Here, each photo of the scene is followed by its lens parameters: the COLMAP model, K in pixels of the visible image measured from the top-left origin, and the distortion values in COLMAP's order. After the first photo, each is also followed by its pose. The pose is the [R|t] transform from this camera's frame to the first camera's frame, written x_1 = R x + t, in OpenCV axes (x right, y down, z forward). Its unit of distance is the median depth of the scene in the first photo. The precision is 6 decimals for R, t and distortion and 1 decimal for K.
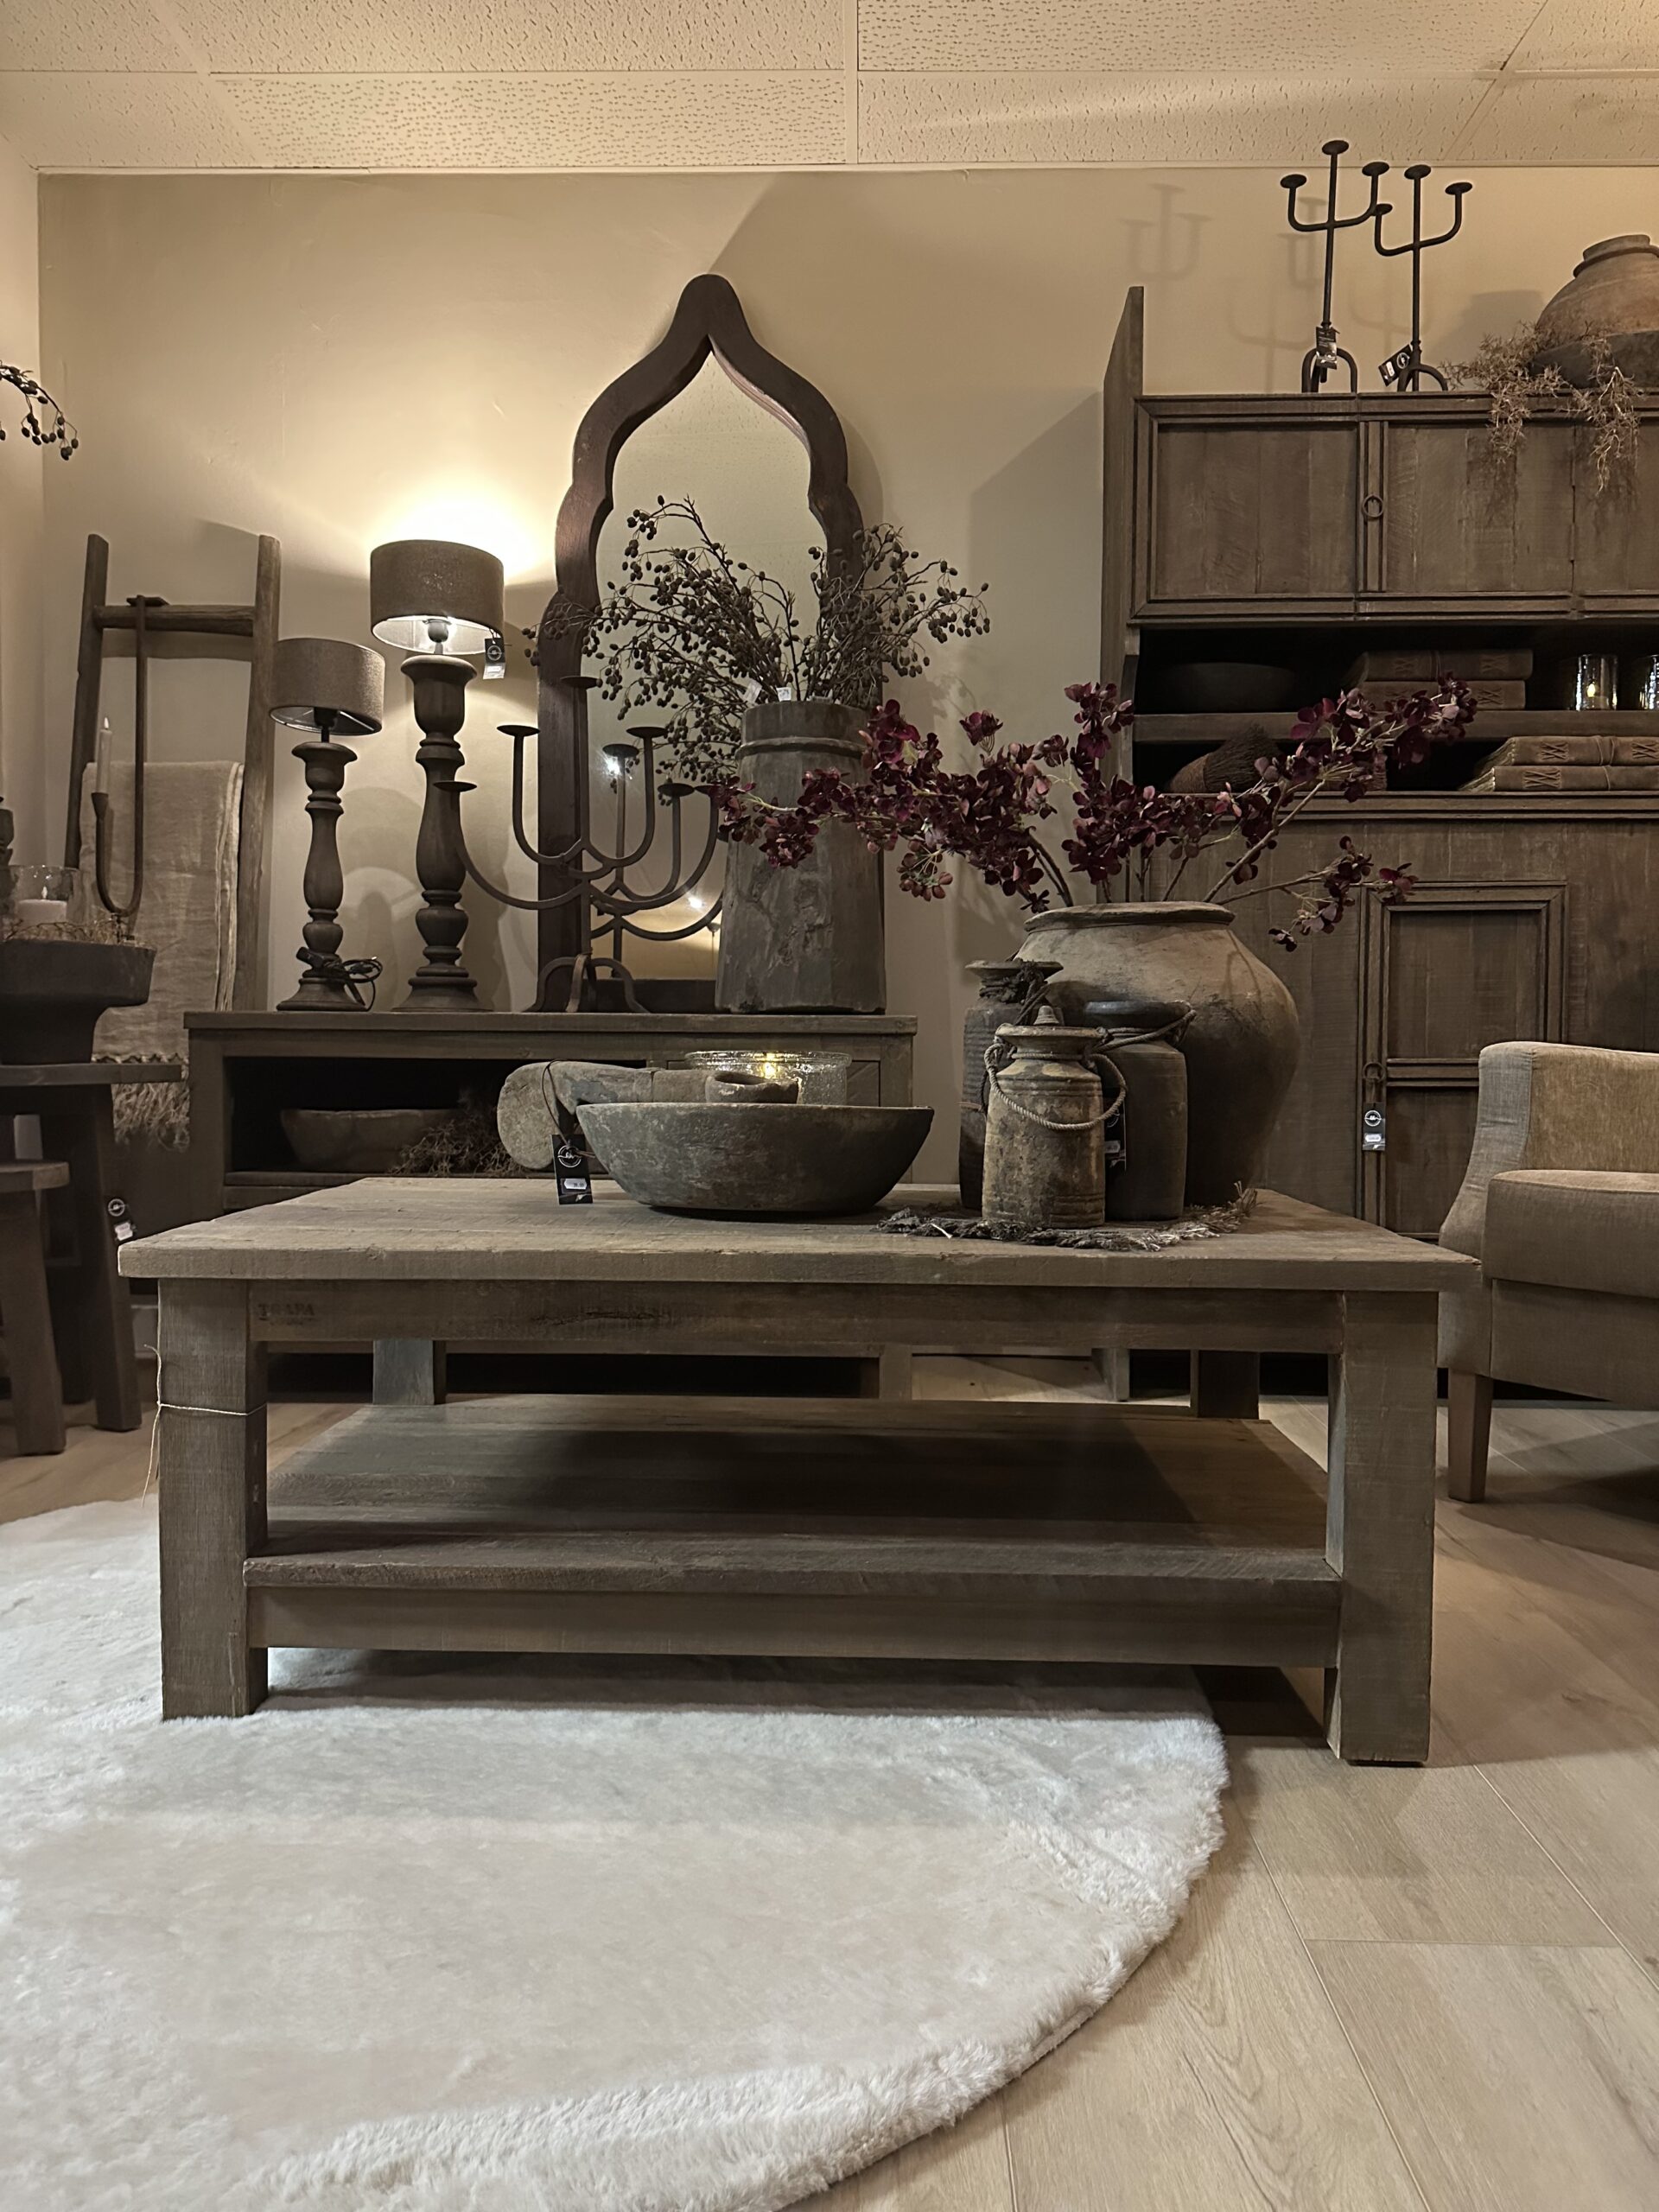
lens RADIAL K [[1553.0, 0, 824.0], [0, 1553.0, 1089.7], [0, 0, 1]] dist [0.076304, -0.095691]
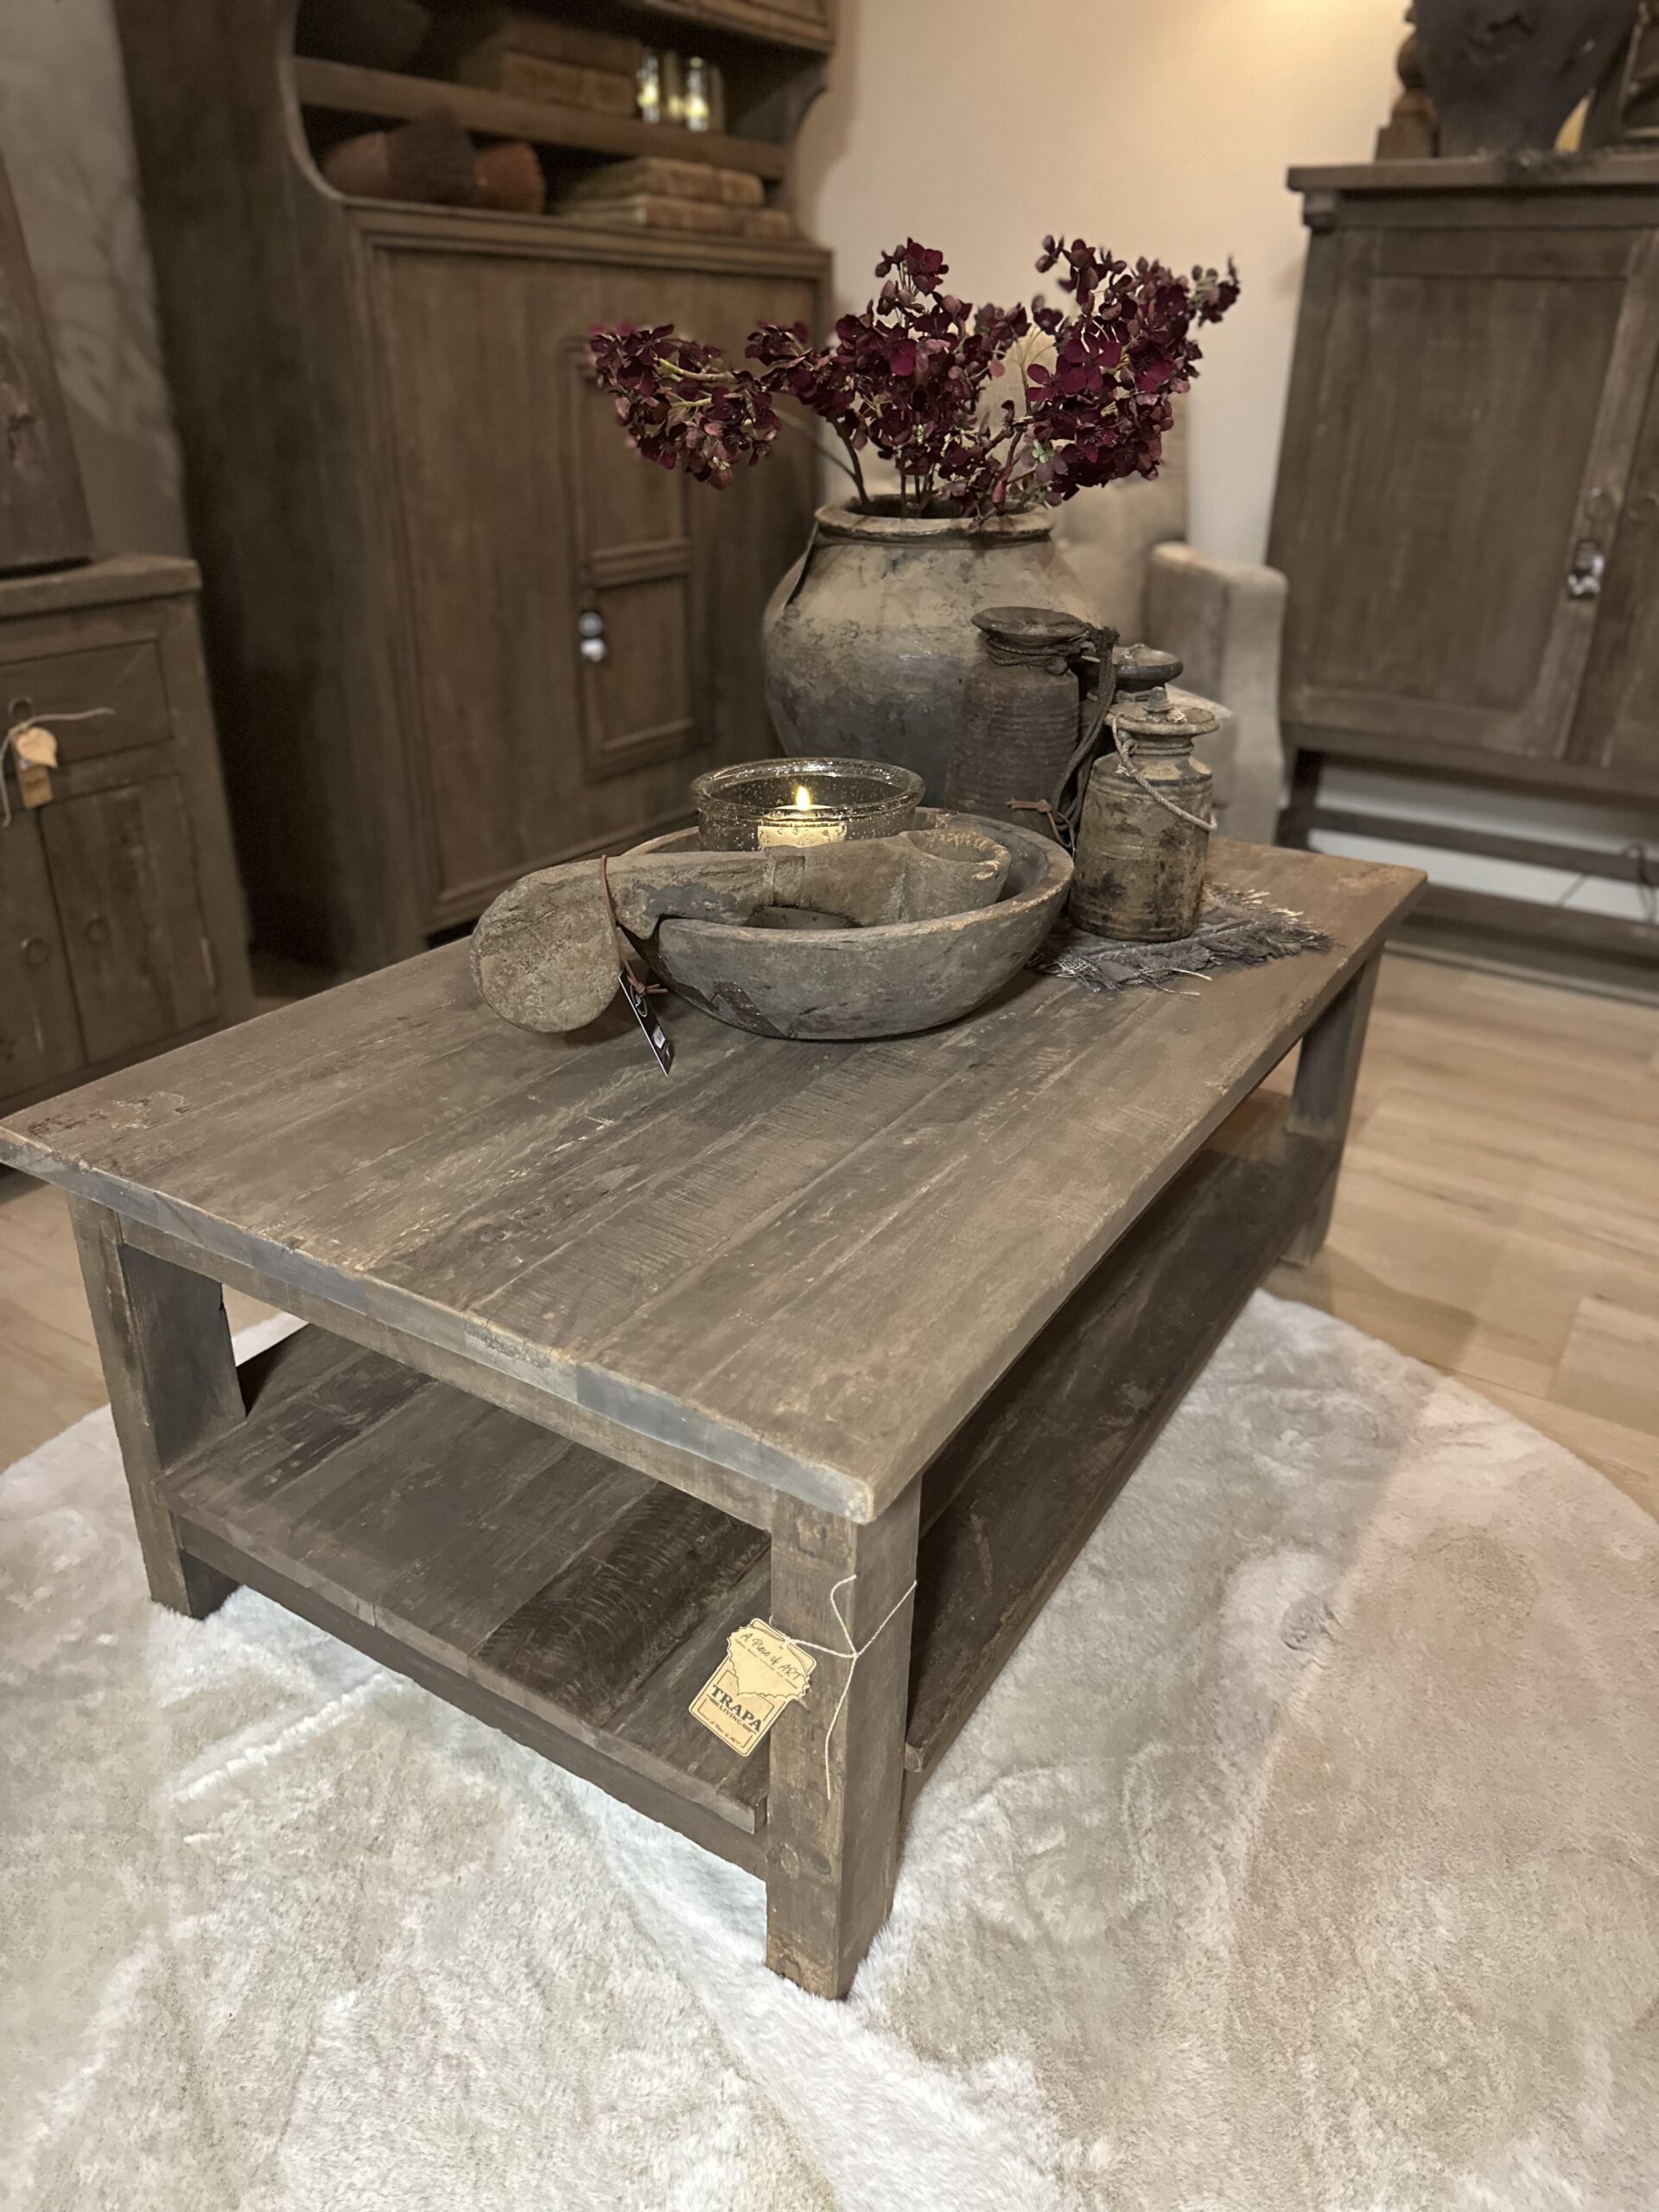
lens RADIAL K [[1558.6, 0, 821.7], [0, 1558.6, 1104.8], [0, 0, 1]] dist [0.067447, -0.095897]
pose [[0.494082, -0.377770, 0.783054, -0.765454], [0.000530, 0.900797, 0.434239, -0.235539], [-0.869415, -0.214135, 0.445268, 0.735746]]
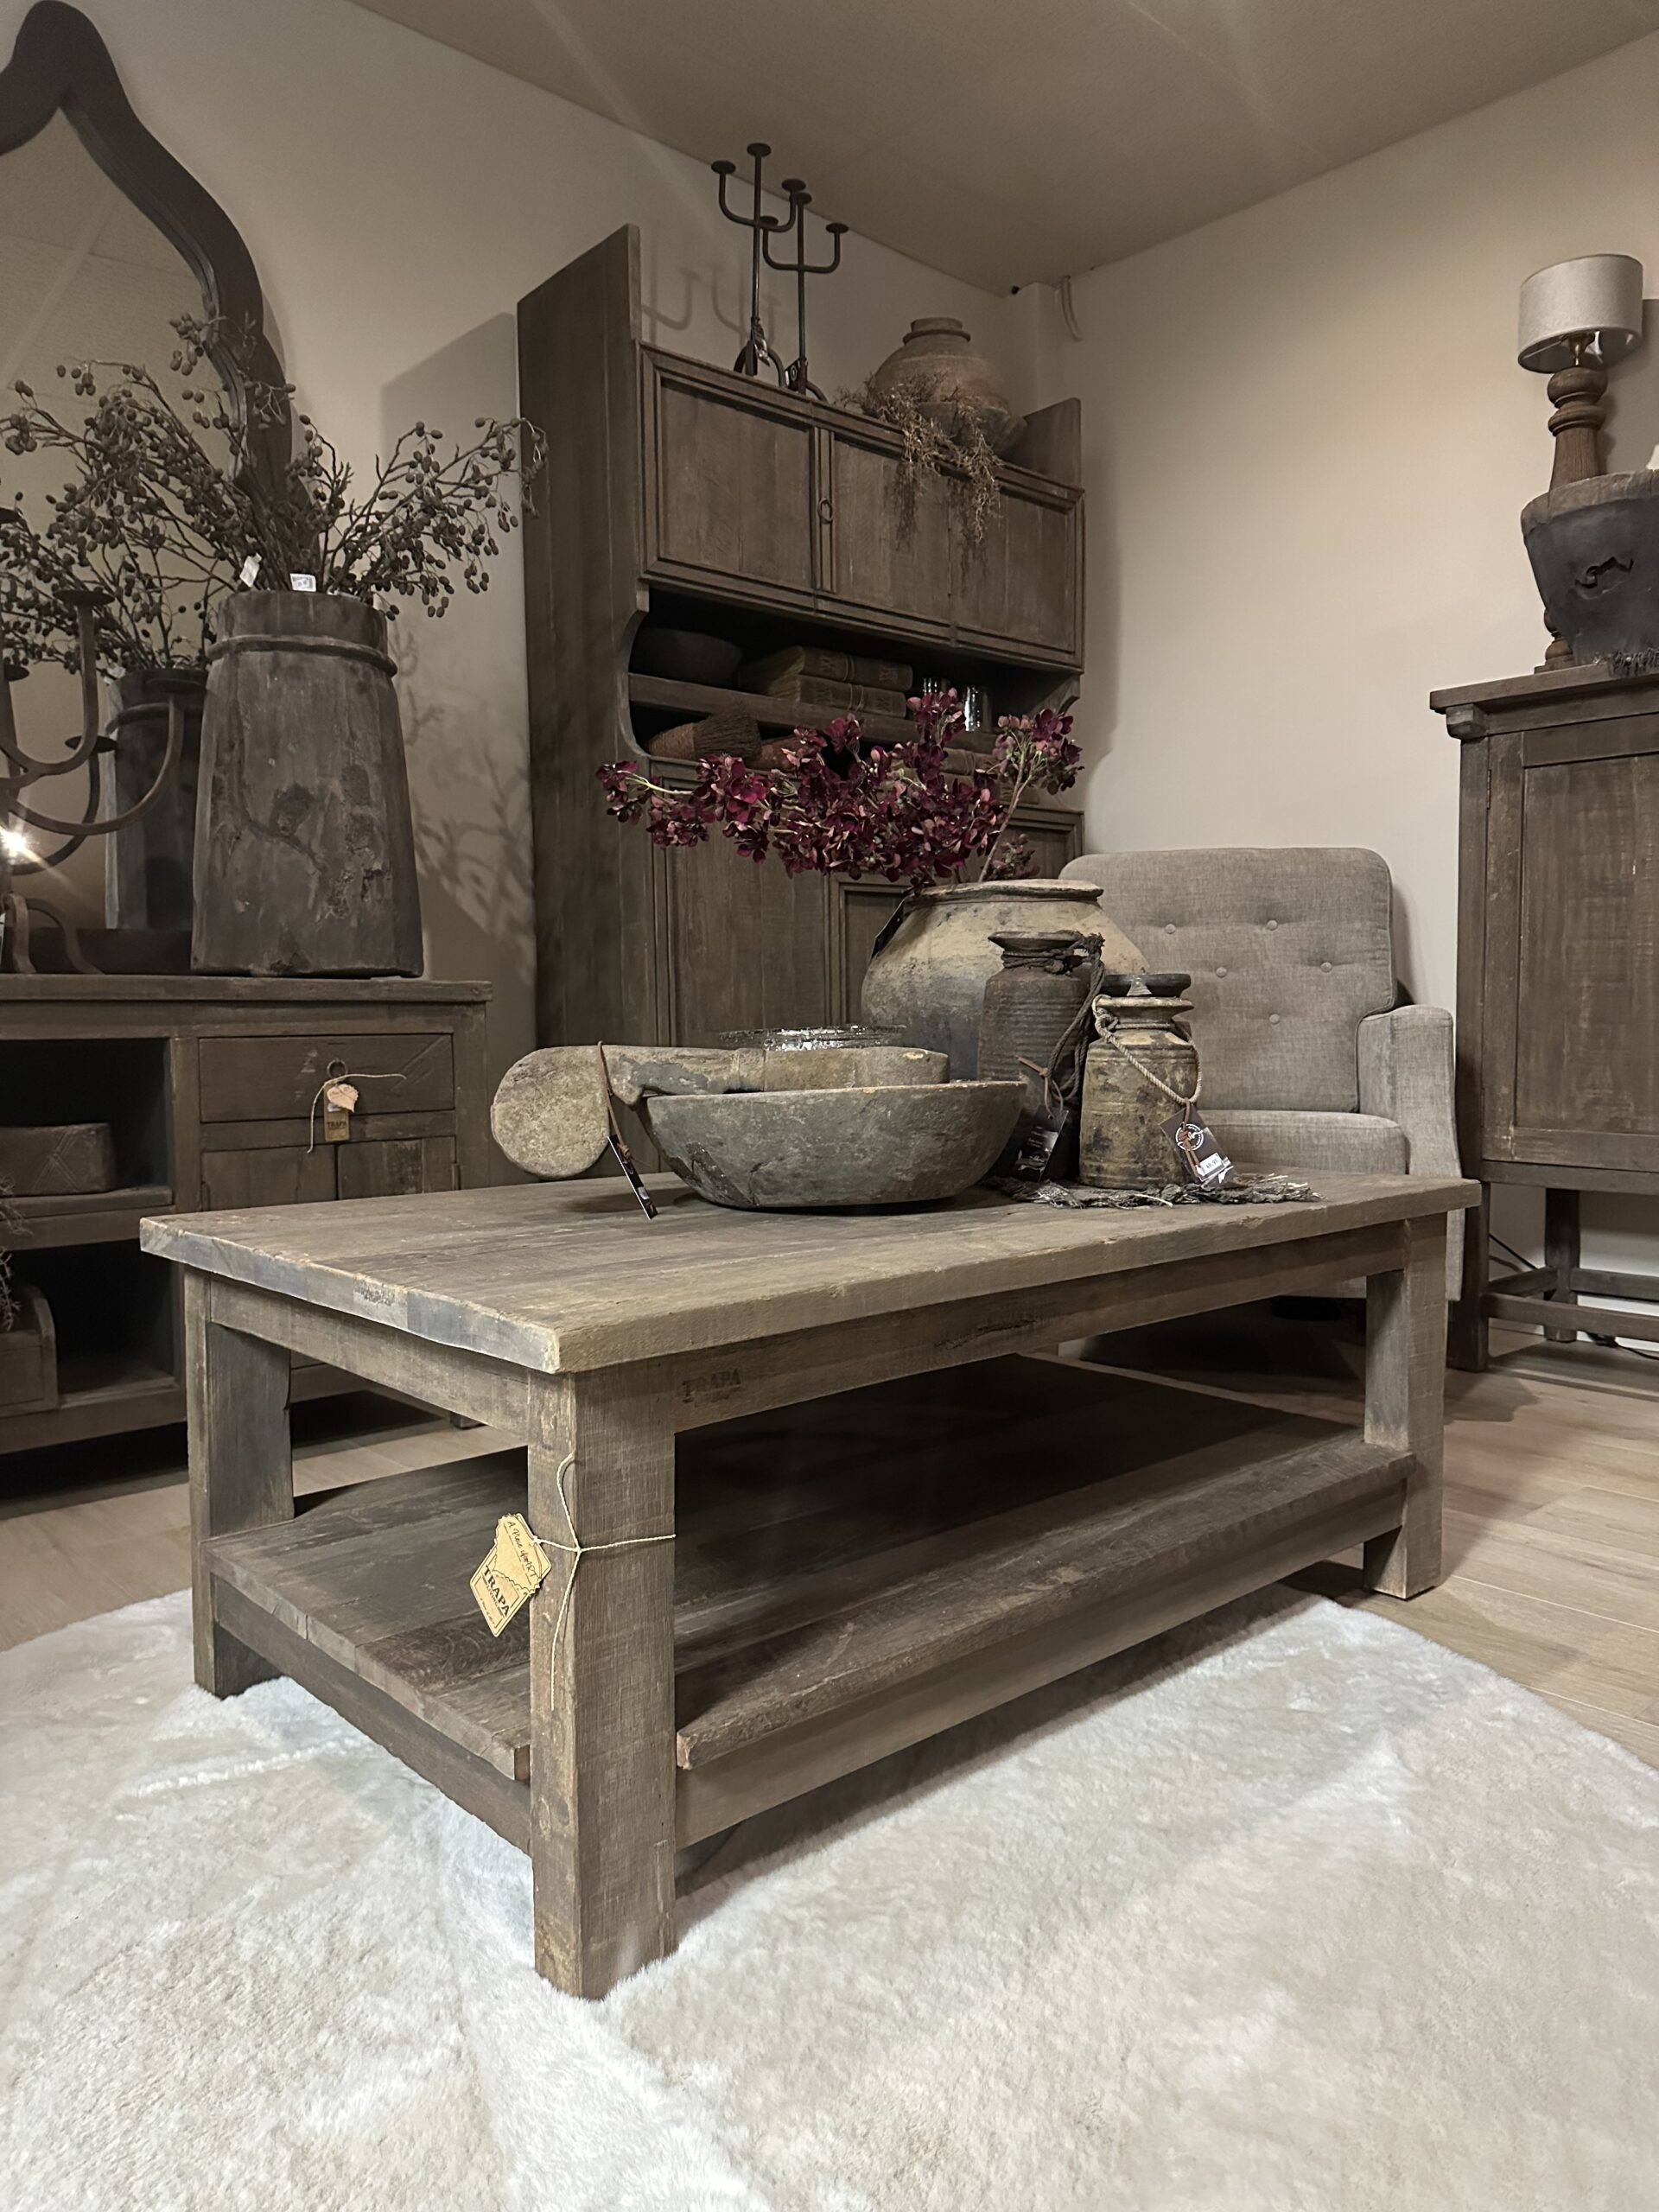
lens RADIAL K [[1544.6, 0, 823.2], [0, 1544.6, 1107.3], [0, 0, 1]] dist [0.101109, -0.161734]
pose [[0.719039, -0.051302, 0.693074, -0.754723], [0.025866, 0.998556, 0.047080, -0.022337], [-0.694488, -0.015925, 0.719328, 0.407421]]
